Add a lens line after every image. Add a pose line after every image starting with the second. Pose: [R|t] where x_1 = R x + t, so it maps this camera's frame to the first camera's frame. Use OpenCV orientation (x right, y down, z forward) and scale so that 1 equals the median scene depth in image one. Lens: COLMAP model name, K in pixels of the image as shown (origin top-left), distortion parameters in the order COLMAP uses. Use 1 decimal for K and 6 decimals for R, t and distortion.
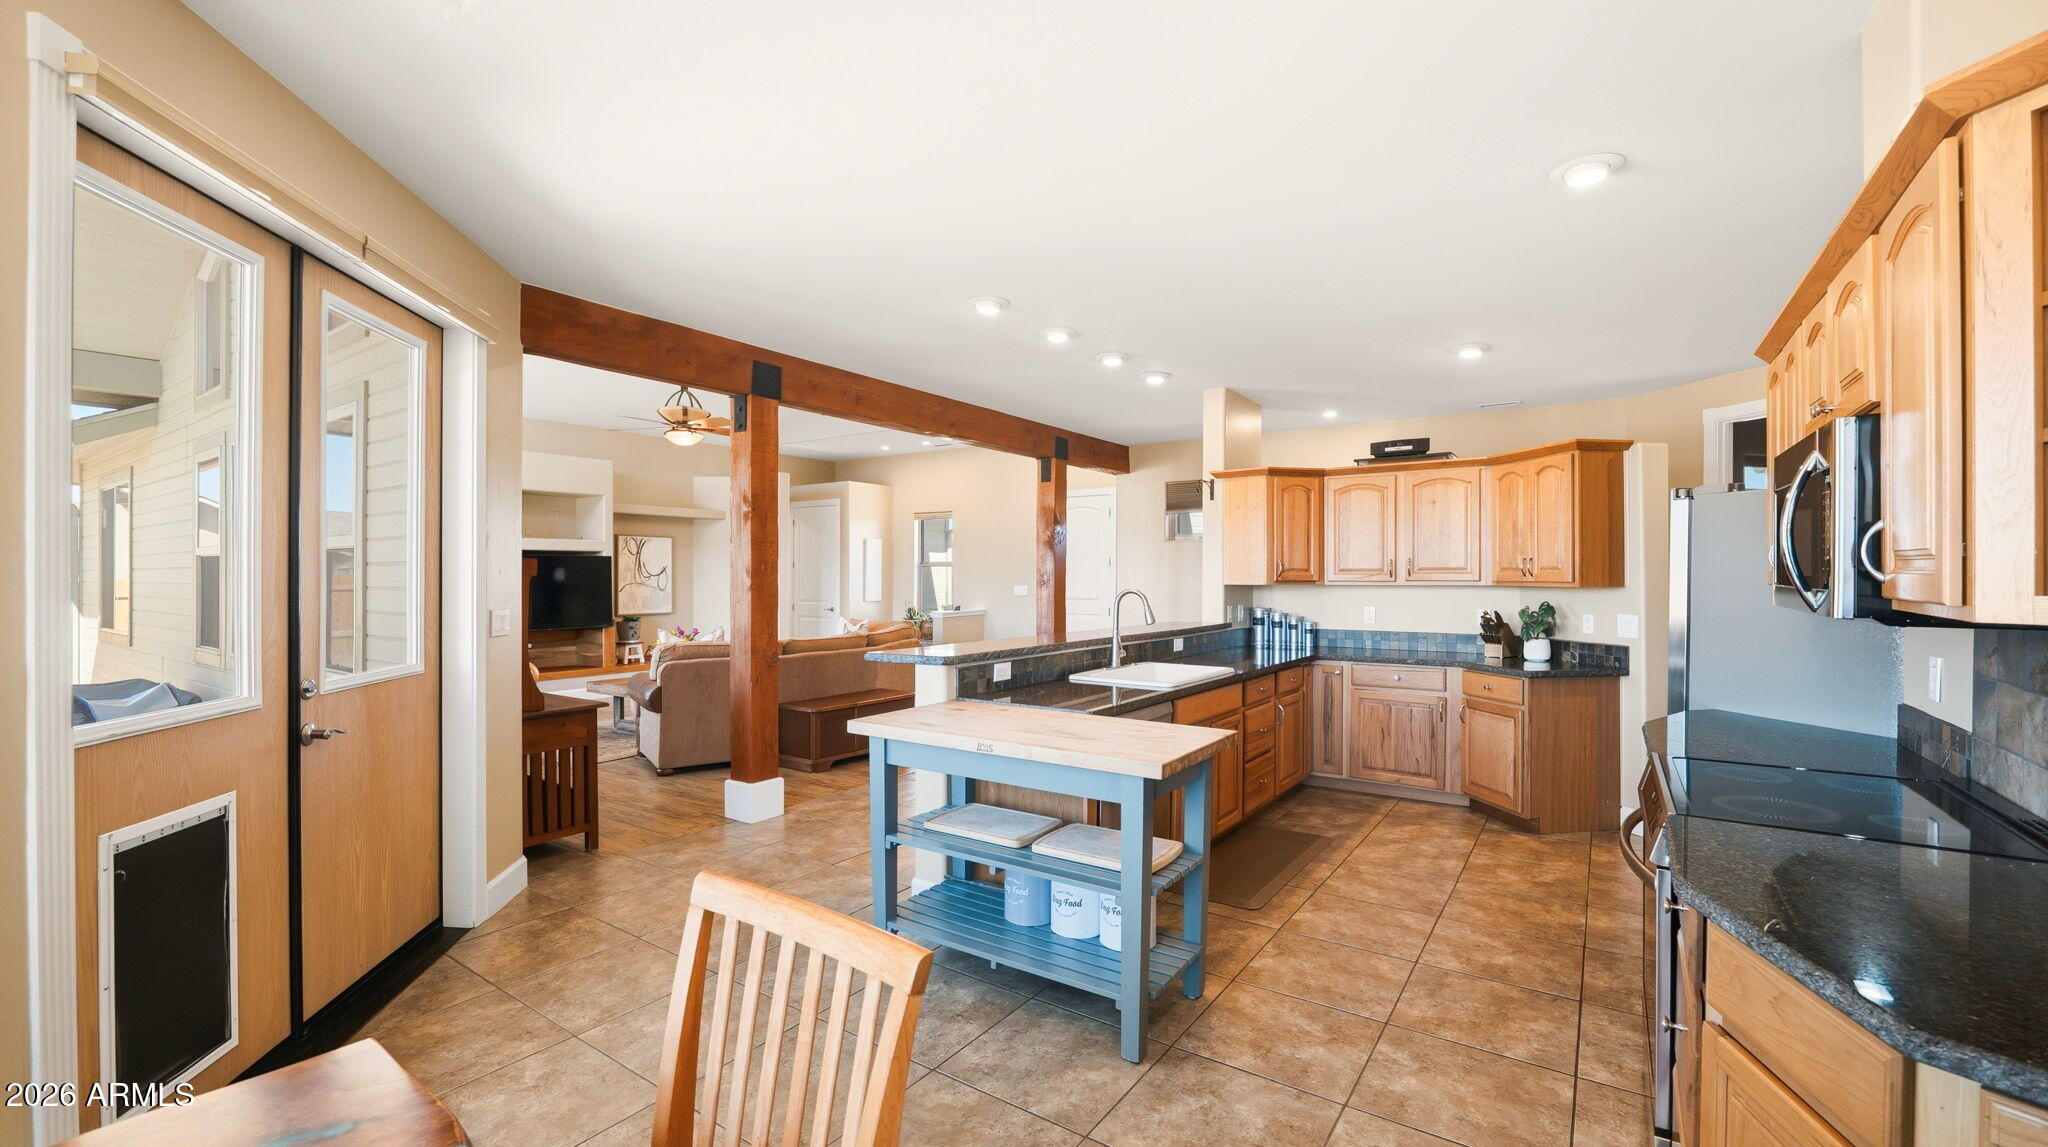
lens RADIAL K [[854.1, 0, 1019.4], [0, 854.1, 569.4], [0, 0, 1]] dist [-0.001624, 0.000050]
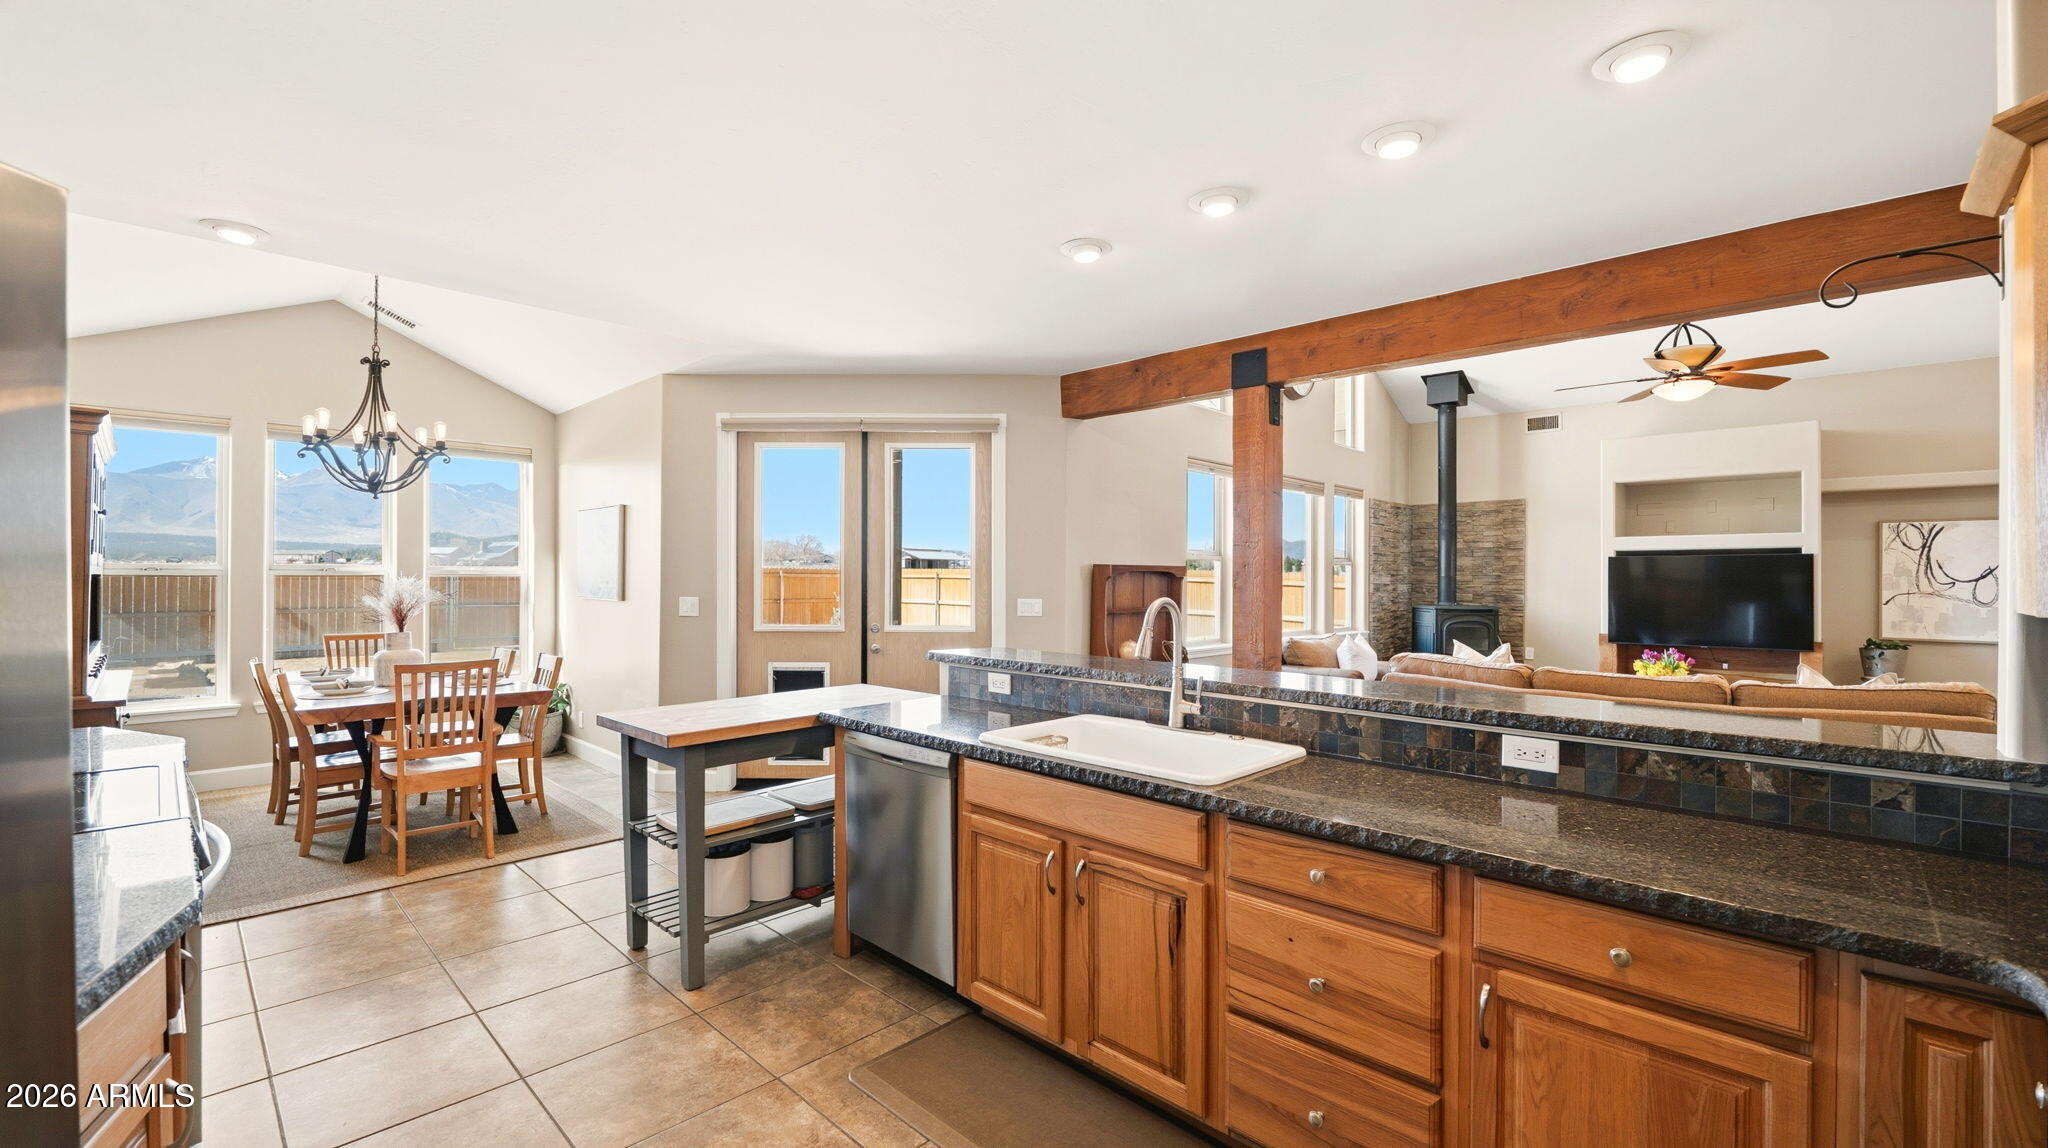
lens RADIAL K [[848.6, 0, 1015.6], [0, 848.6, 578.7], [0, 0, 1]] dist [-0.003238, -0.000370]
pose [[-0.153006, 0.001595, -0.988224, 0.622169], [0.003320, 0.999994, 0.001100, 0.004479], [0.988220, -0.003113, -0.153010, 0.818969]]
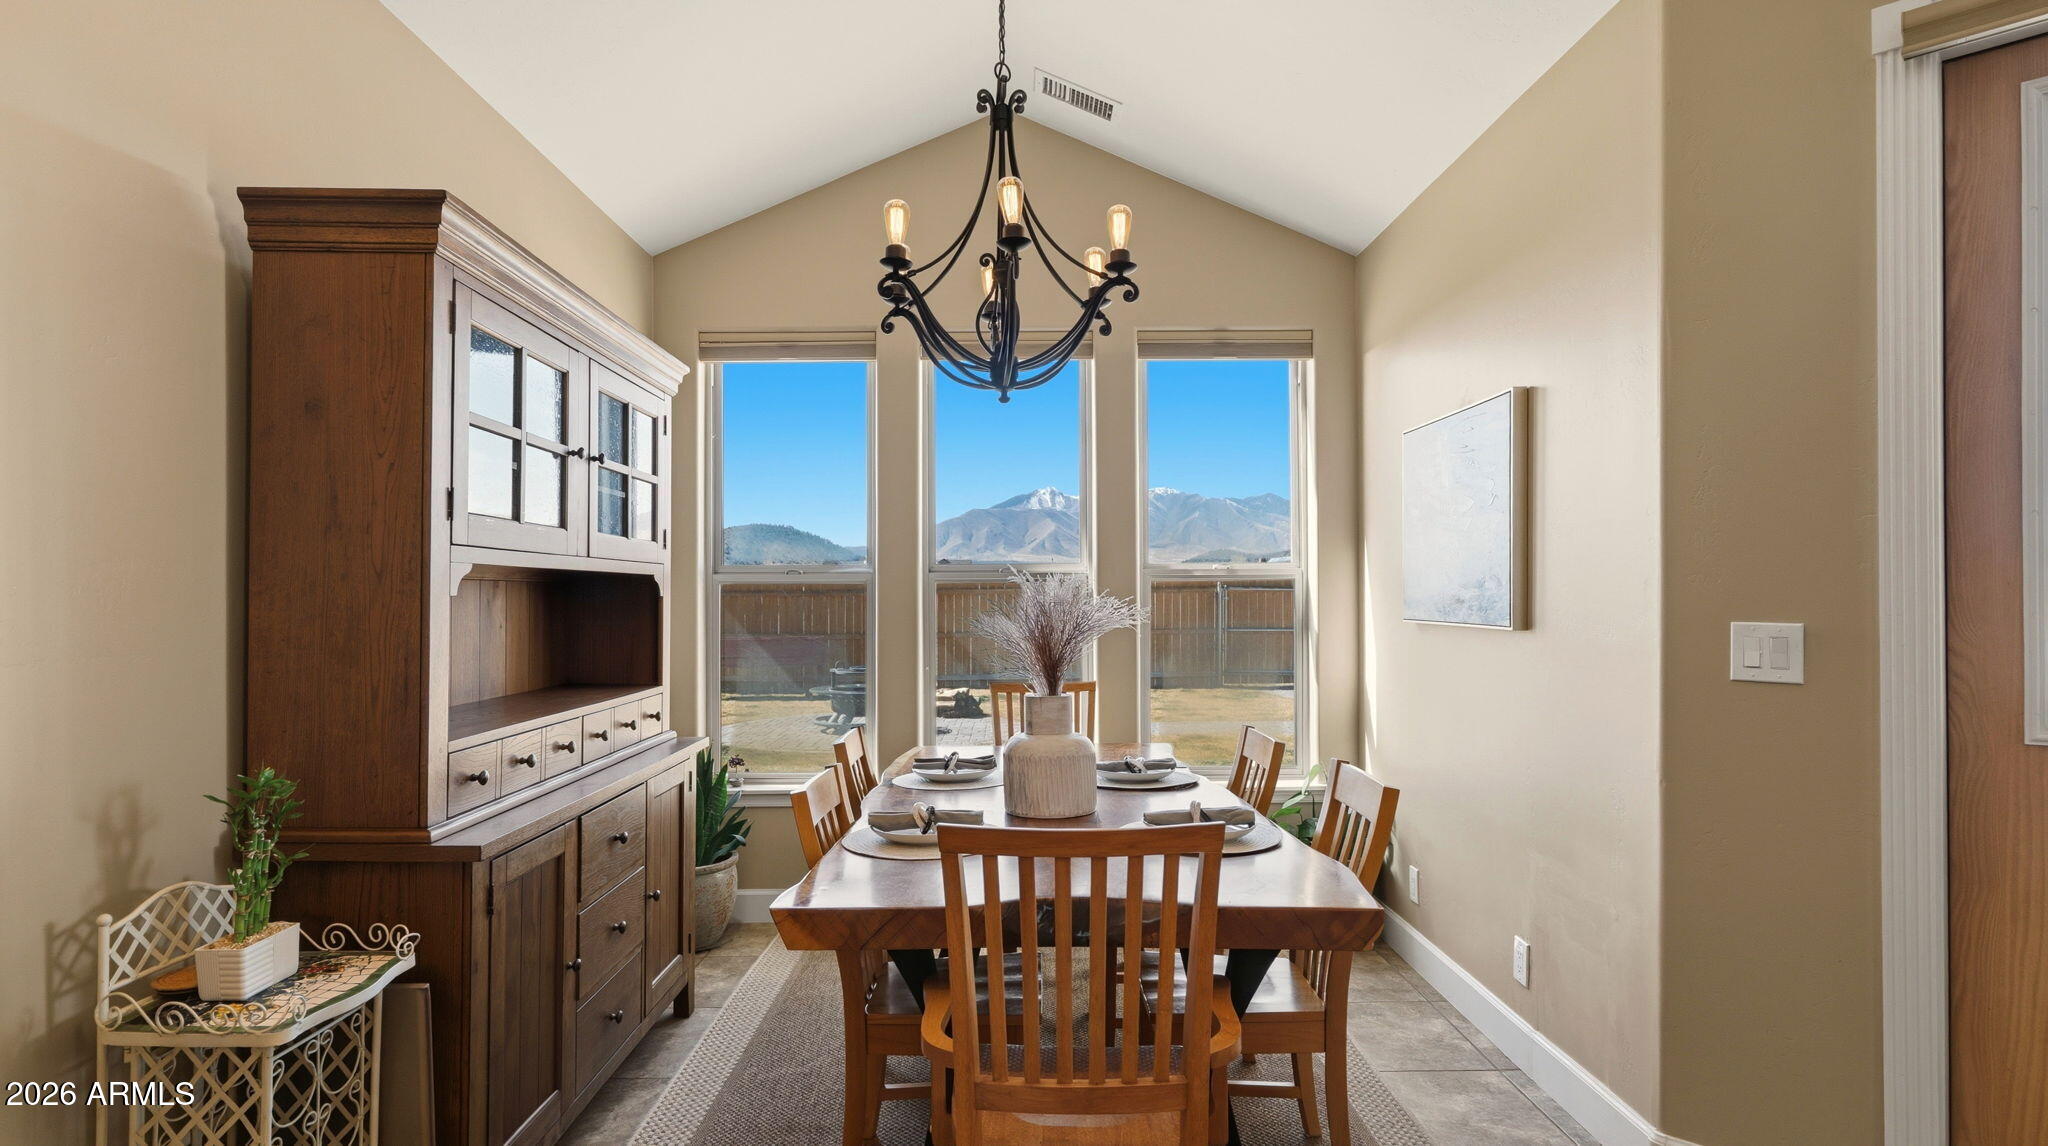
lens RADIAL K [[1052.2, 0, 1013.8], [0, 1052.2, 587.2], [0, 0, 1]] dist [0.001238, 0.000630]
pose [[-0.811884, -0.000259, -0.583819, 0.134048], [0.010352, 0.999836, -0.014840, 0.016597], [0.583727, -0.018093, -0.811748, 0.427051]]
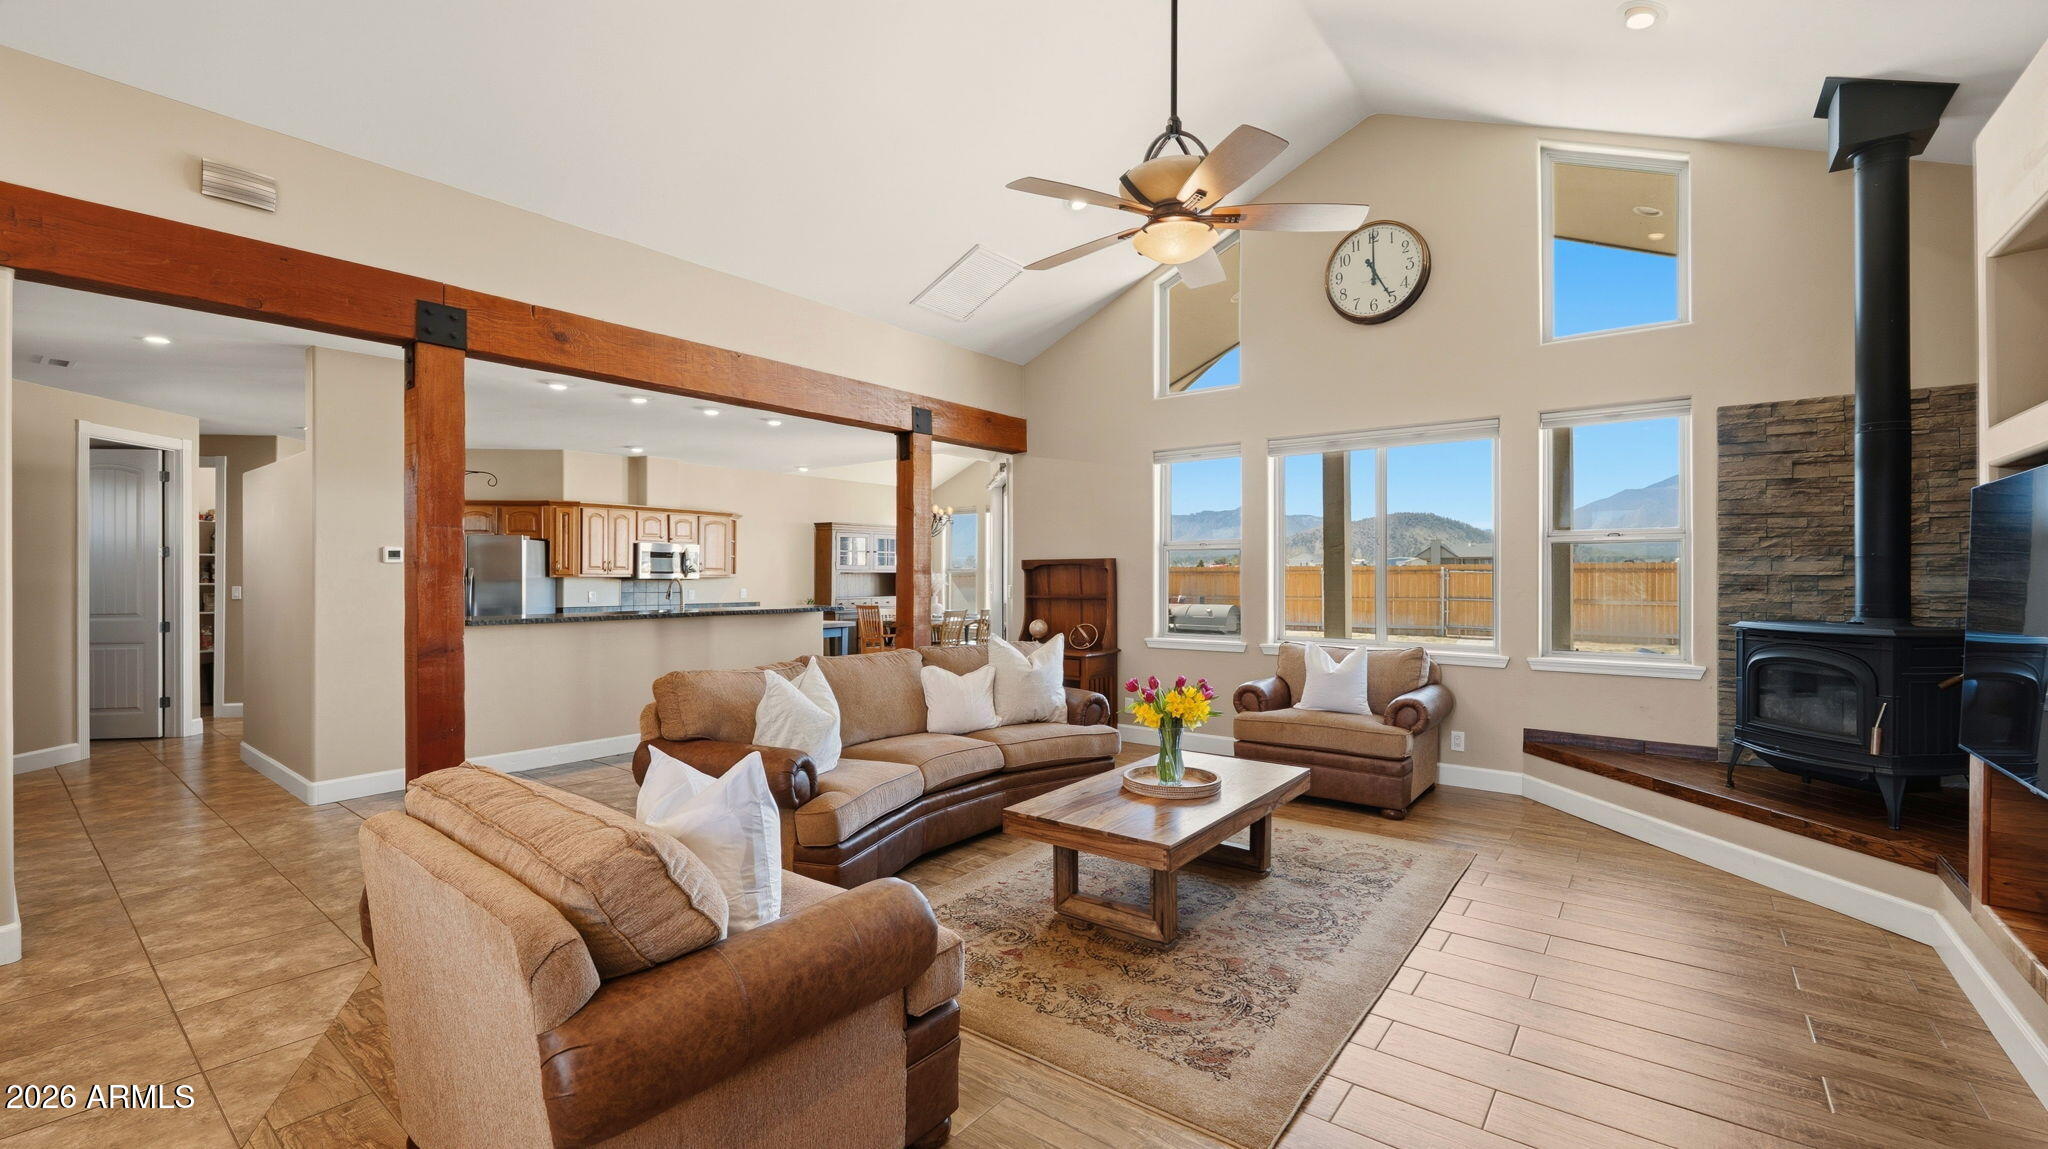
lens RADIAL K [[854.1, 0, 1019.4], [0, 854.1, 570.4], [0, 0, 1]] dist [-0.001624, 0.000050]
pose [[-0.998859, 0.000865, 0.047748, -0.498551], [0.000200, 0.999903, -0.013934, 0.025691], [-0.047756, -0.013909, -0.998762, 2.168921]]
